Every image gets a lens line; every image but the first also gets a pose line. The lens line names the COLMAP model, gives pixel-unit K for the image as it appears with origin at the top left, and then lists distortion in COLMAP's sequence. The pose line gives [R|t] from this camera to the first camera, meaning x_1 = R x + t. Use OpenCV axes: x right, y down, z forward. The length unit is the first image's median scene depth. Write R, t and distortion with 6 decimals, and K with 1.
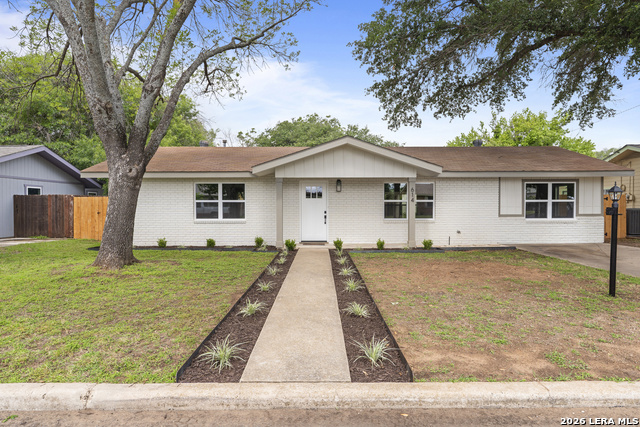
lens RADIAL K [[393.0, 0, 319.2], [0, 393.0, 211.1], [0, 0, 1]] dist [0.010234, 0.000443]
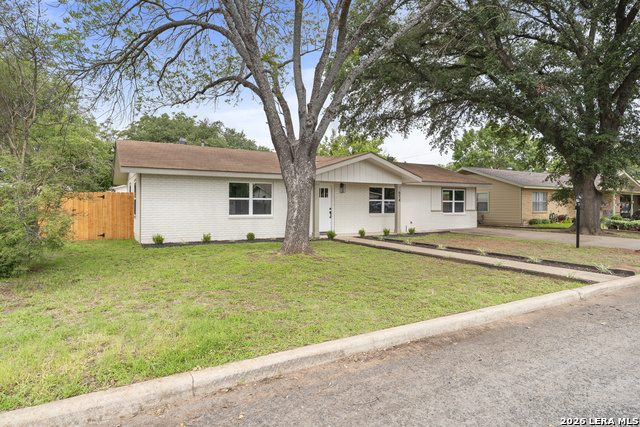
lens RADIAL K [[367.4, 0, 319.4], [0, 367.4, 213.9], [0, 0, 1]] dist [-0.003997, -0.000510]
pose [[0.868312, -0.007450, 0.495962, -0.601324], [-0.000613, 0.999870, 0.016093, 0.000137], [-0.496017, -0.014278, 0.868195, -0.007582]]
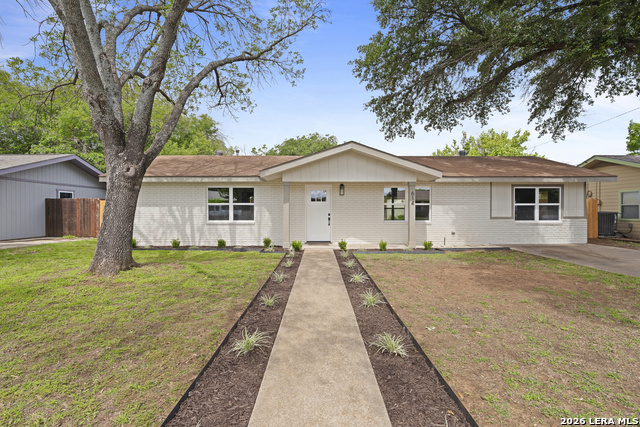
lens RADIAL K [[313.7, 0, 321.3], [0, 313.7, 212.6], [0, 0, 1]] dist [0.002873, 0.000960]
pose [[0.999943, 0.001910, 0.010473, -0.014829], [-0.001866, 0.999989, -0.004215, 0.001011], [-0.010481, 0.004195, 0.999936, 0.144677]]
